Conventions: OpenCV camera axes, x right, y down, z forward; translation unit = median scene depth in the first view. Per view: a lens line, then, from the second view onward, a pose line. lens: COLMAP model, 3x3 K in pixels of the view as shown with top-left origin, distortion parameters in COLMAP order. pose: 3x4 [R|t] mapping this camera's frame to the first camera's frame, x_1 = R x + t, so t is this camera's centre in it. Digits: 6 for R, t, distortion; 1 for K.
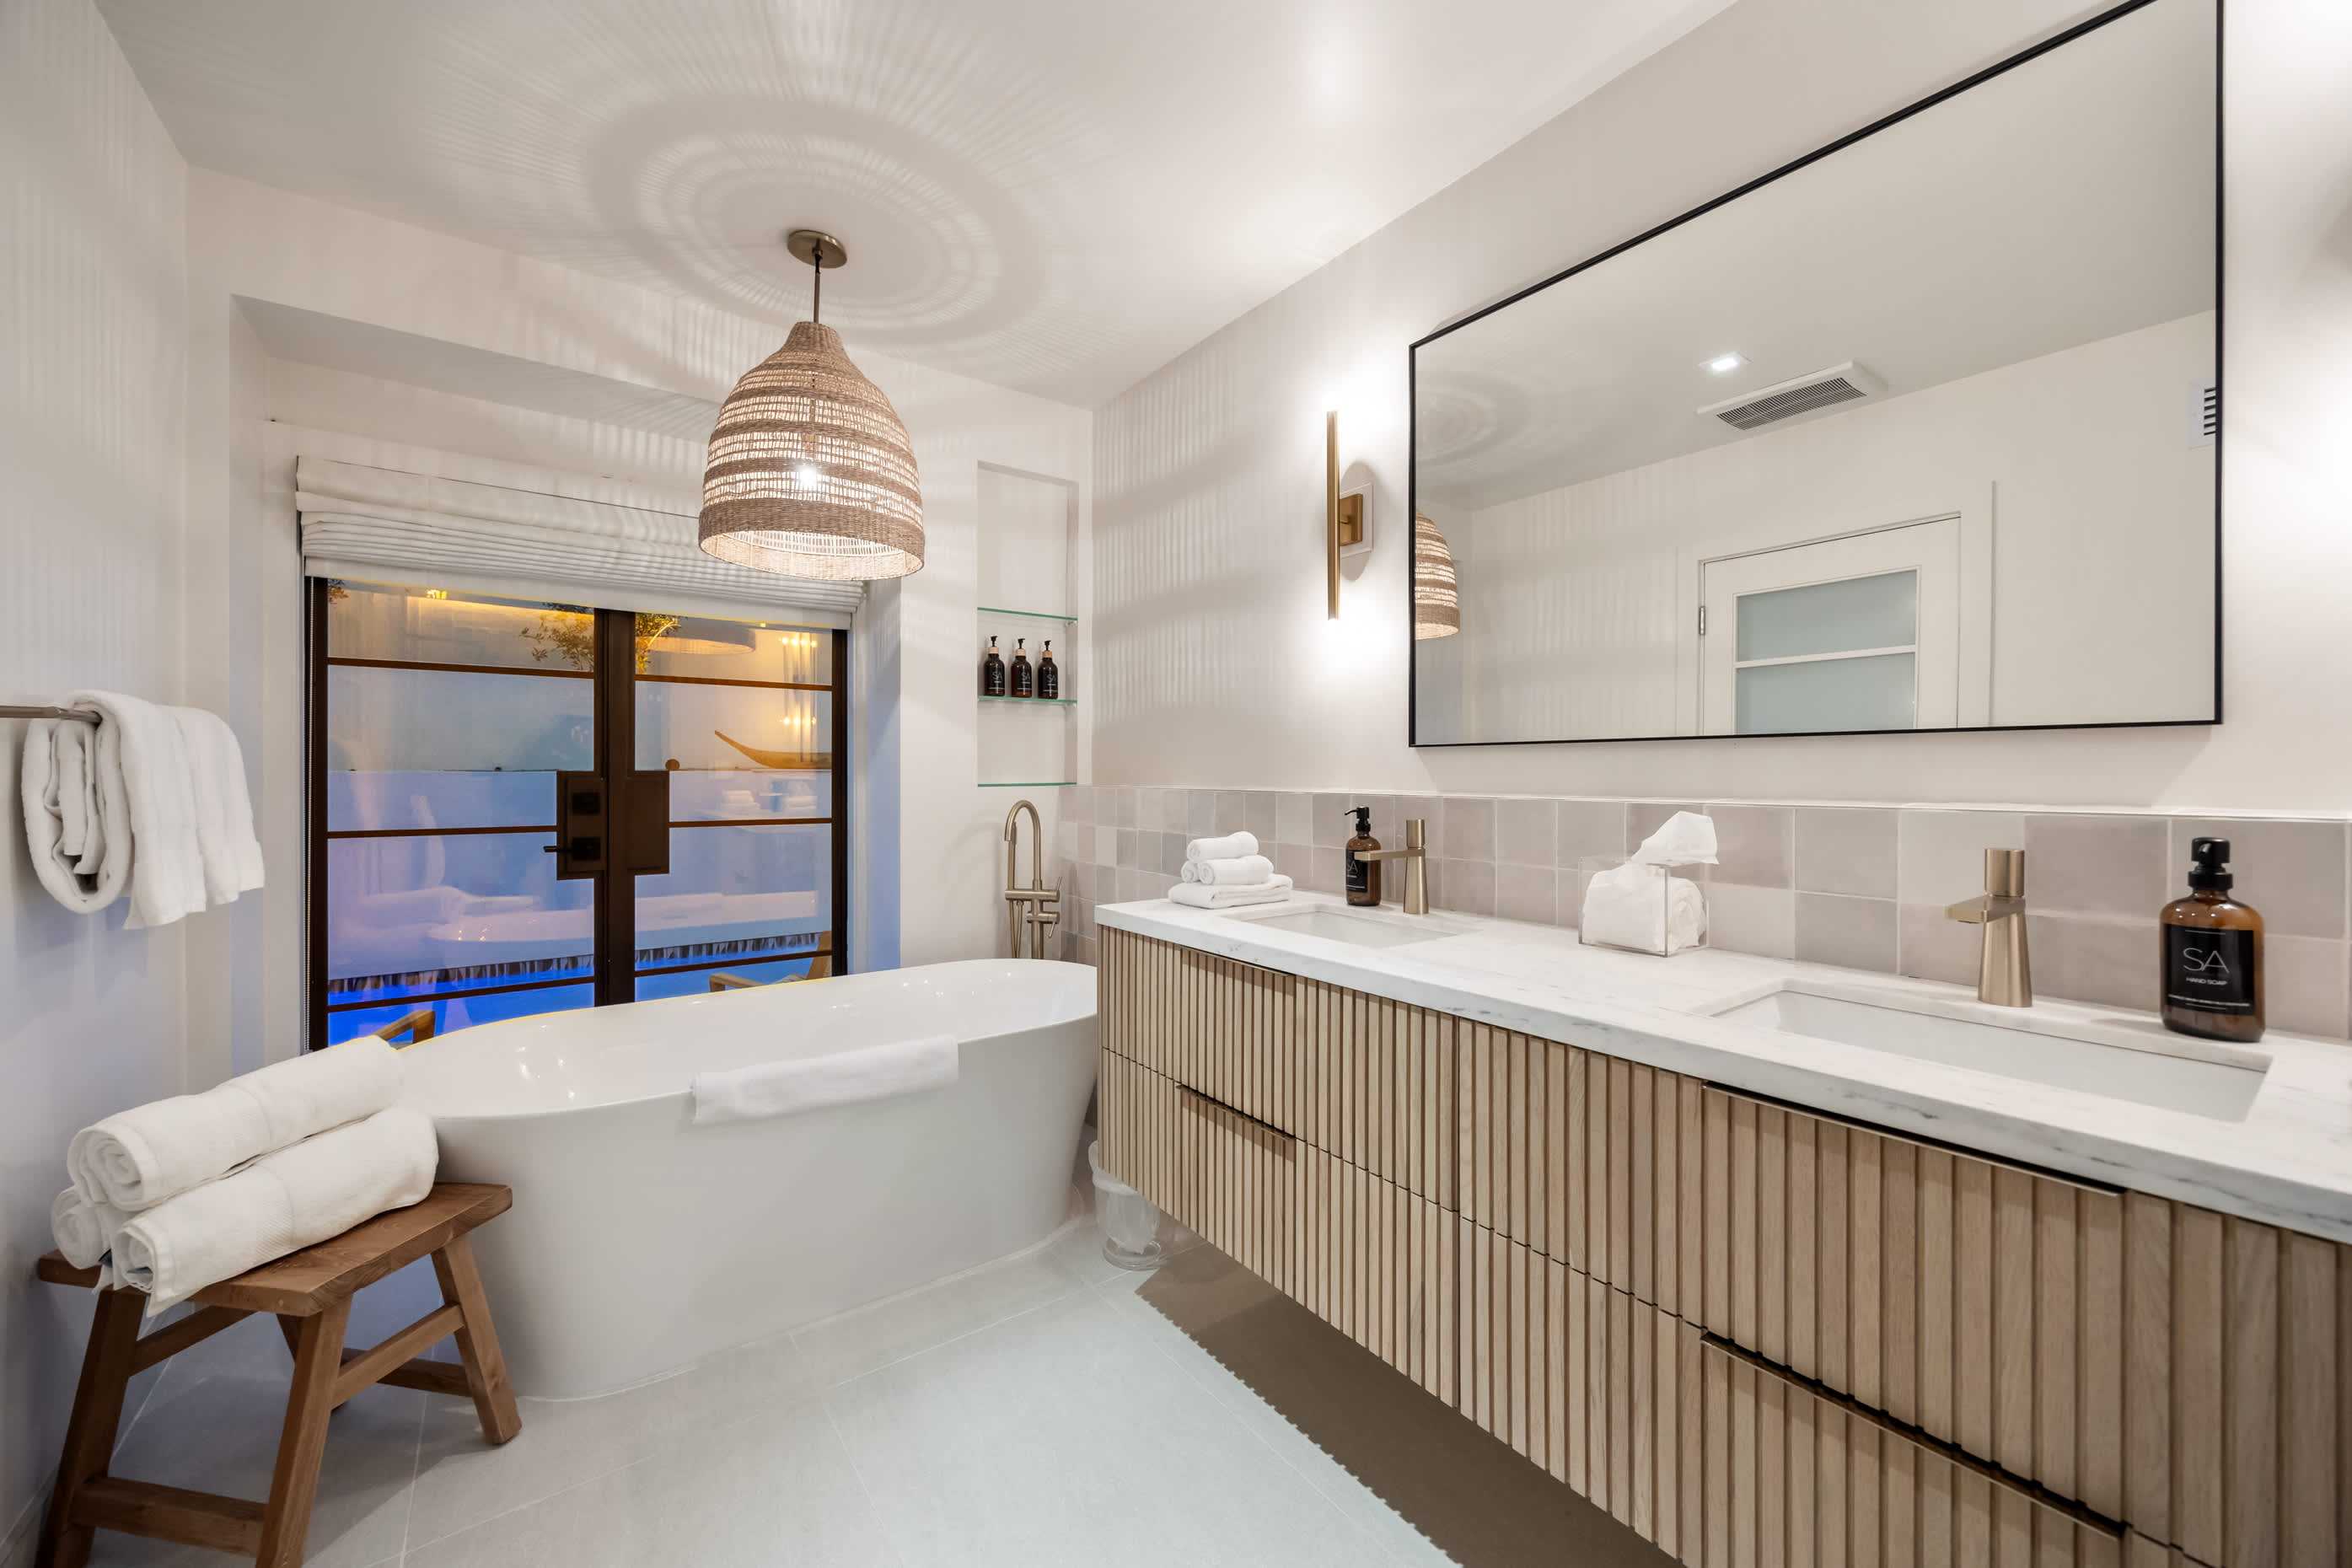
lens RADIAL K [[895.9, 0, 1177.9], [0, 895.9, 768.1], [0, 0, 1]] dist [-0.006214, 0.000403]
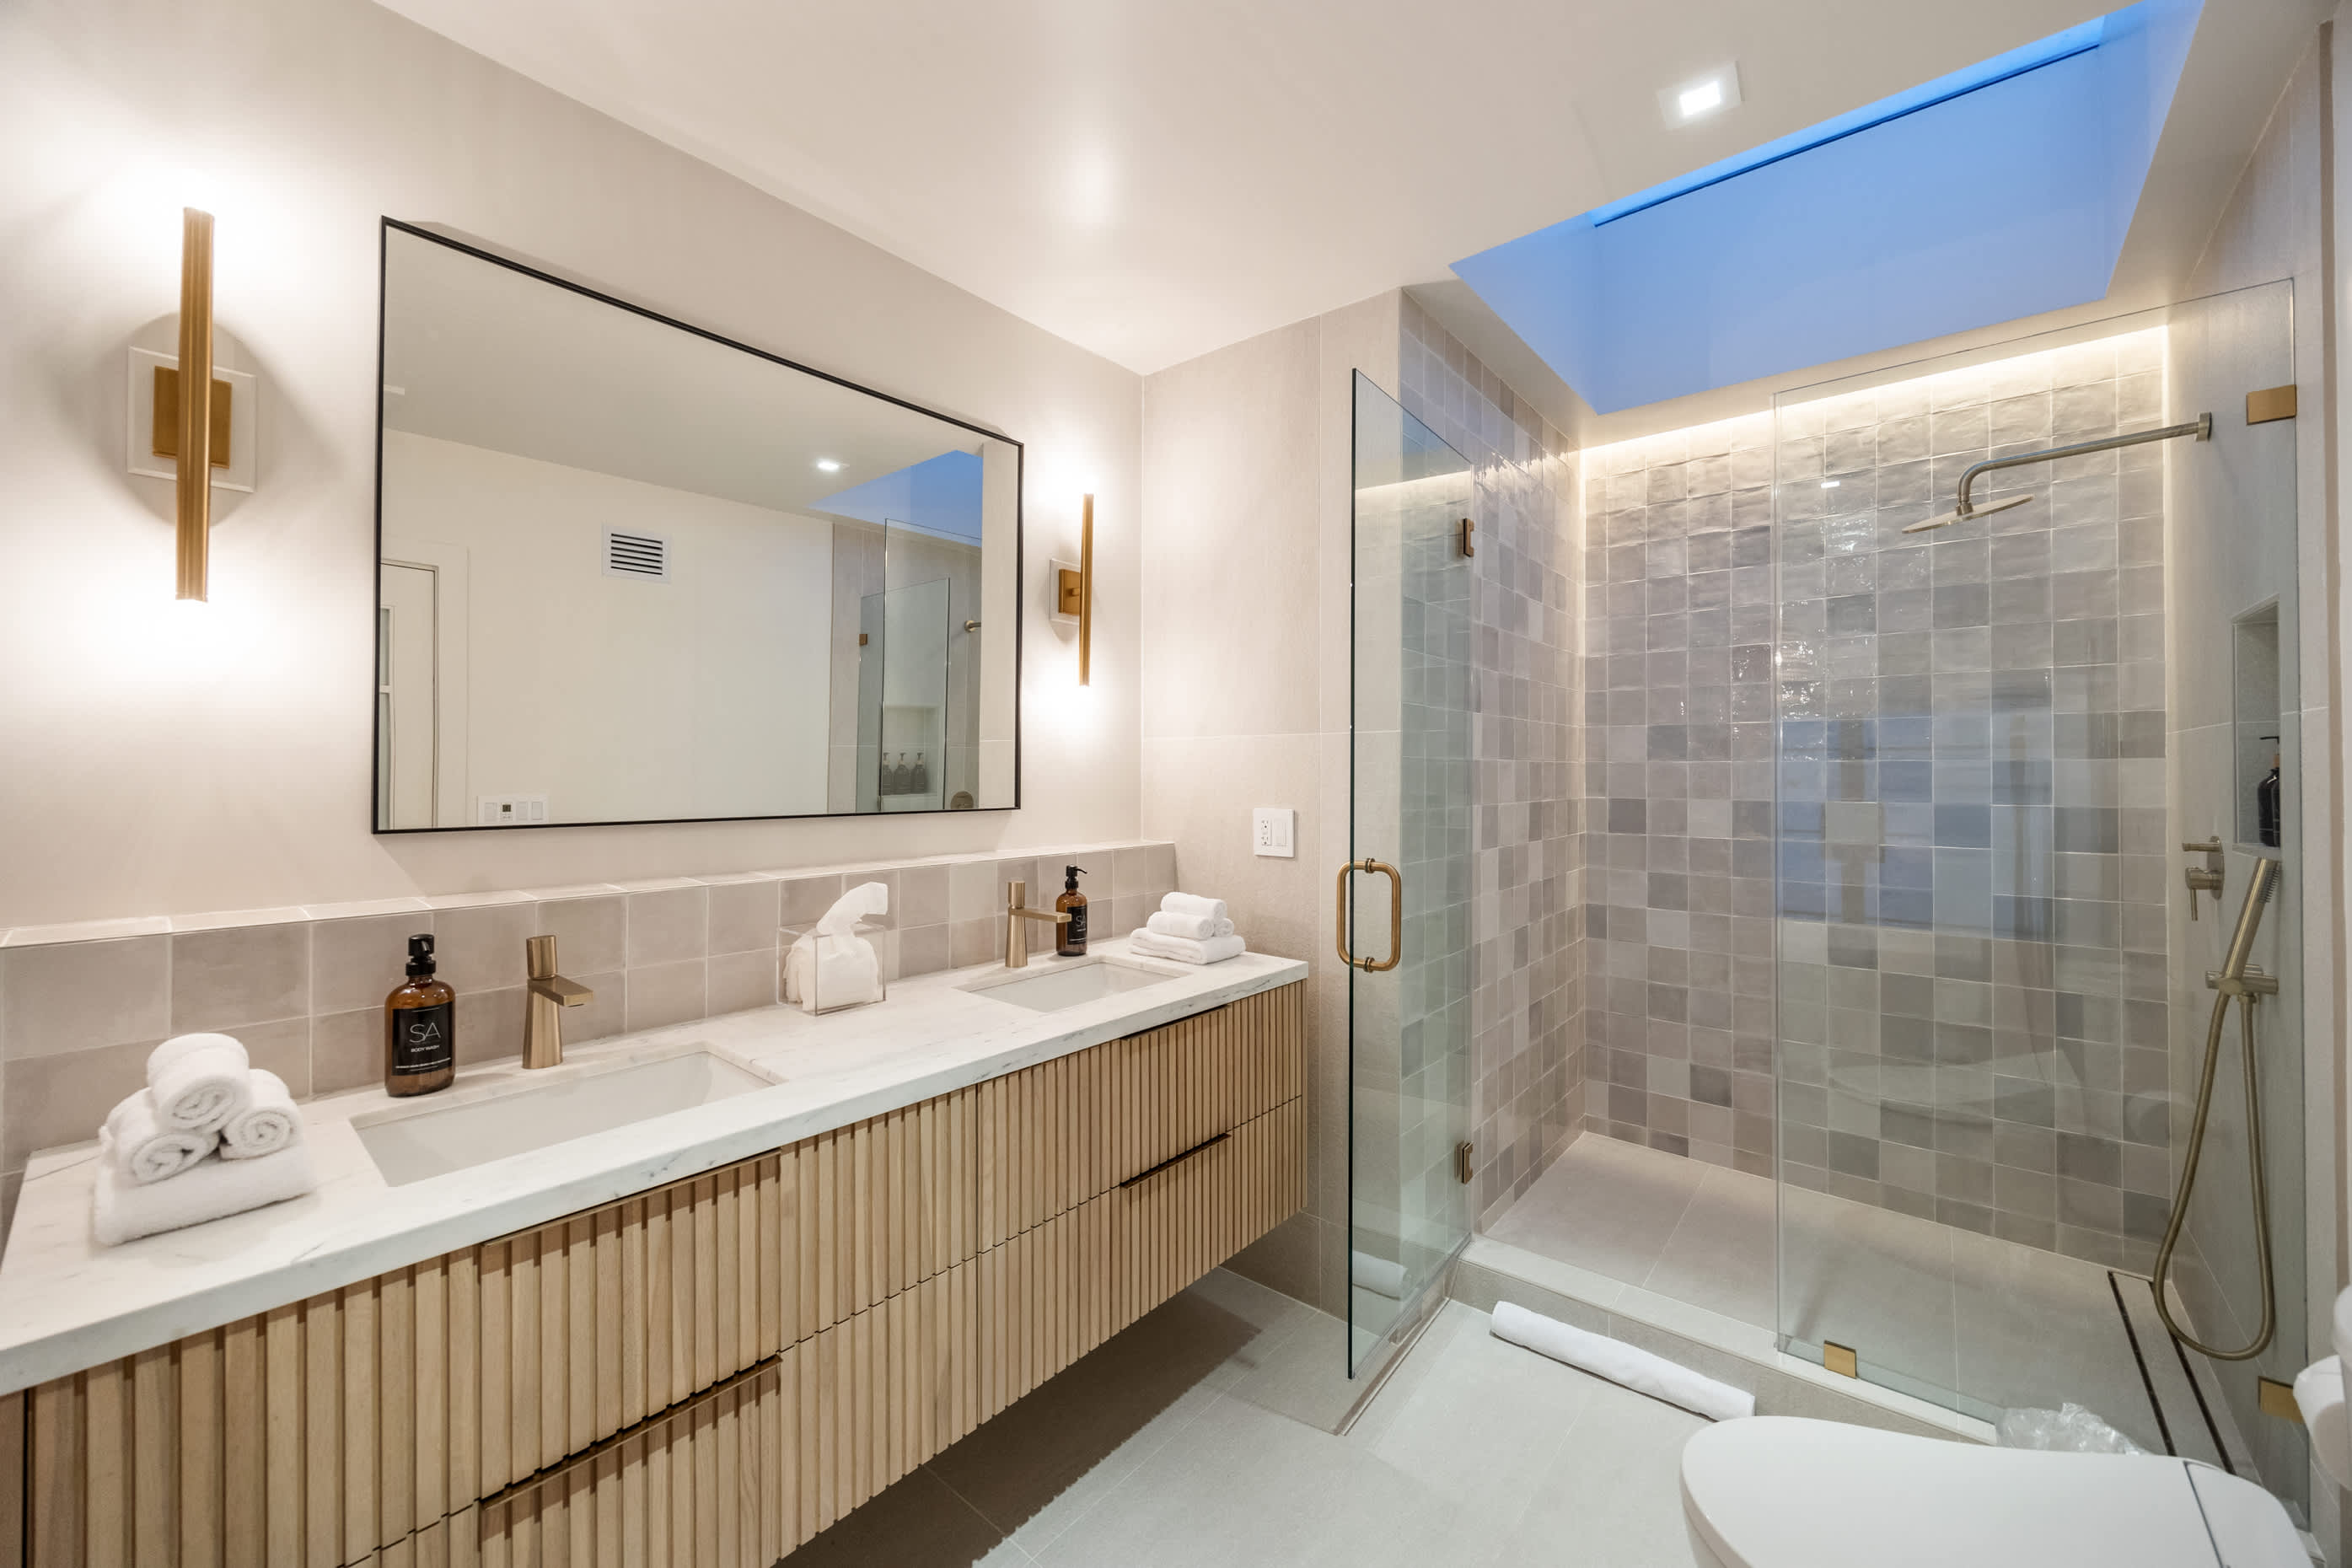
lens RADIAL K [[895.9, 0, 1169.0], [0, 895.9, 772.7], [0, 0, 1]] dist [-0.006214, 0.000403]
pose [[-0.220643, 0.001912, 0.975353, -0.917899], [-0.001267, 0.999997, -0.002247, -0.125624], [-0.975354, -0.001732, -0.220640, 1.084355]]
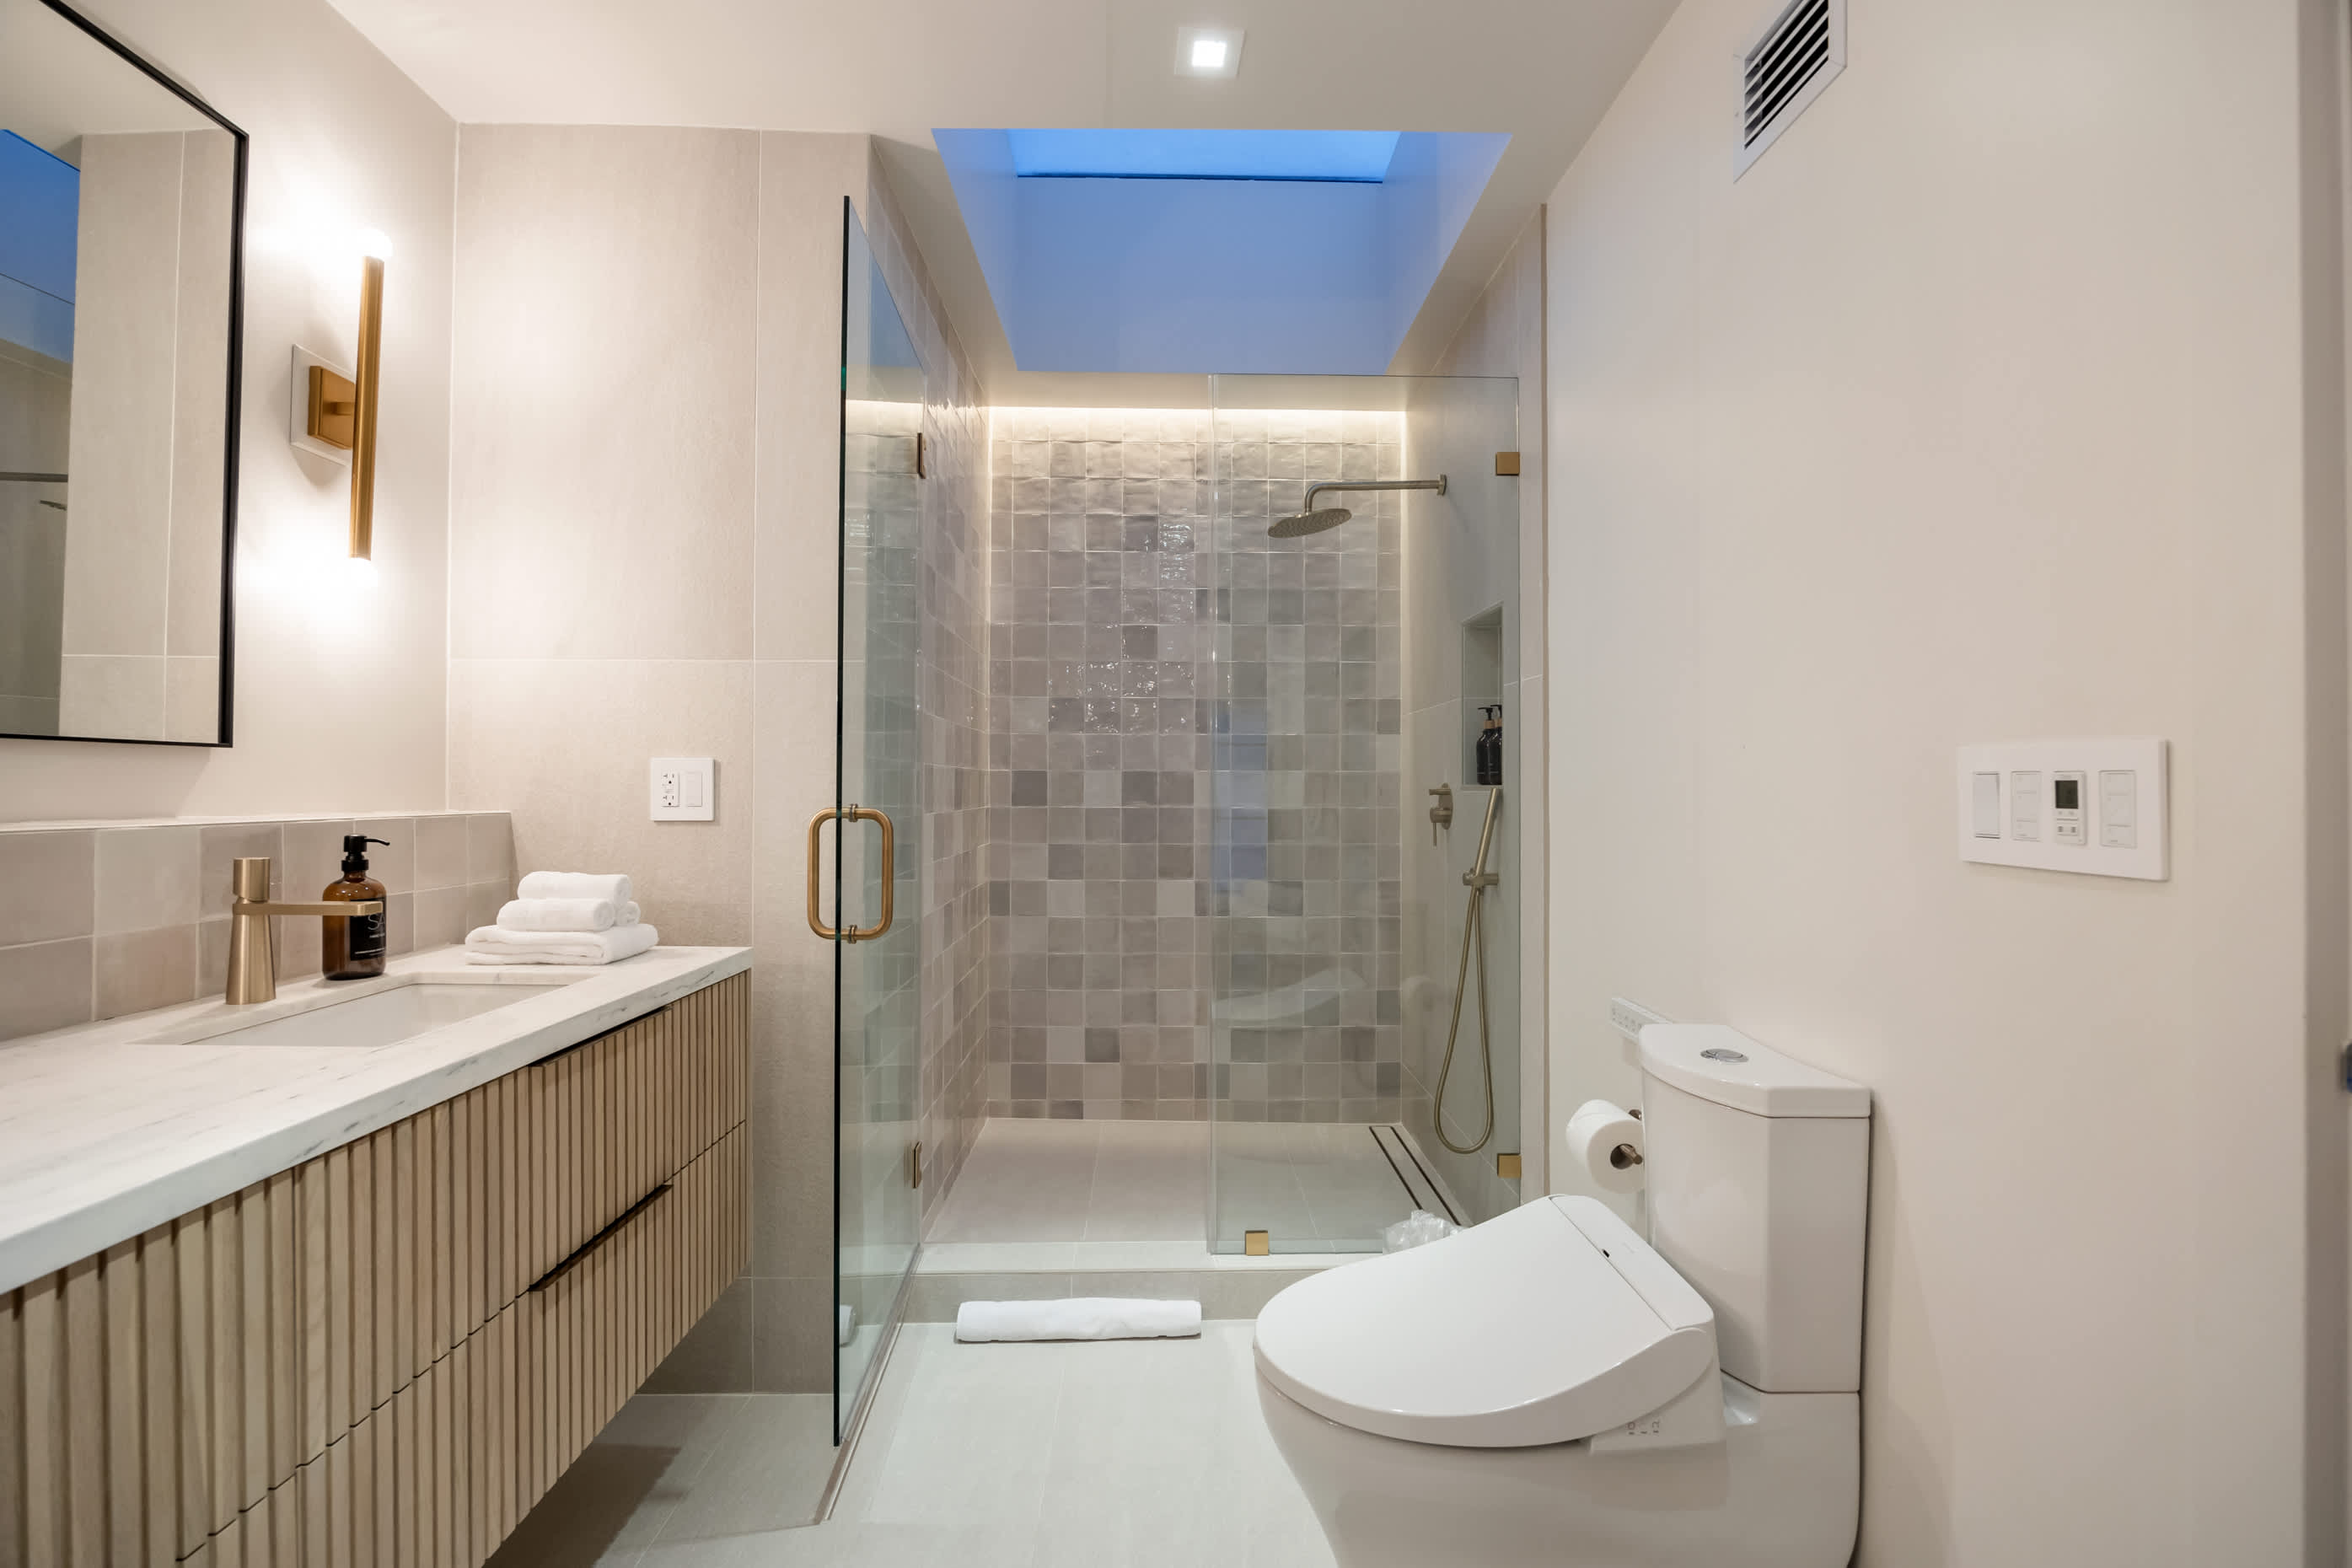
lens RADIAL K [[986.8, 0, 1170.8], [0, 986.8, 787.1], [0, 0, 1]] dist [-0.016198, 0.000904]
pose [[-0.808245, -0.000583, 0.588845, -0.648486], [-0.002452, 0.999994, -0.002375, 0.005694], [-0.588841, -0.003363, -0.808242, 1.276686]]
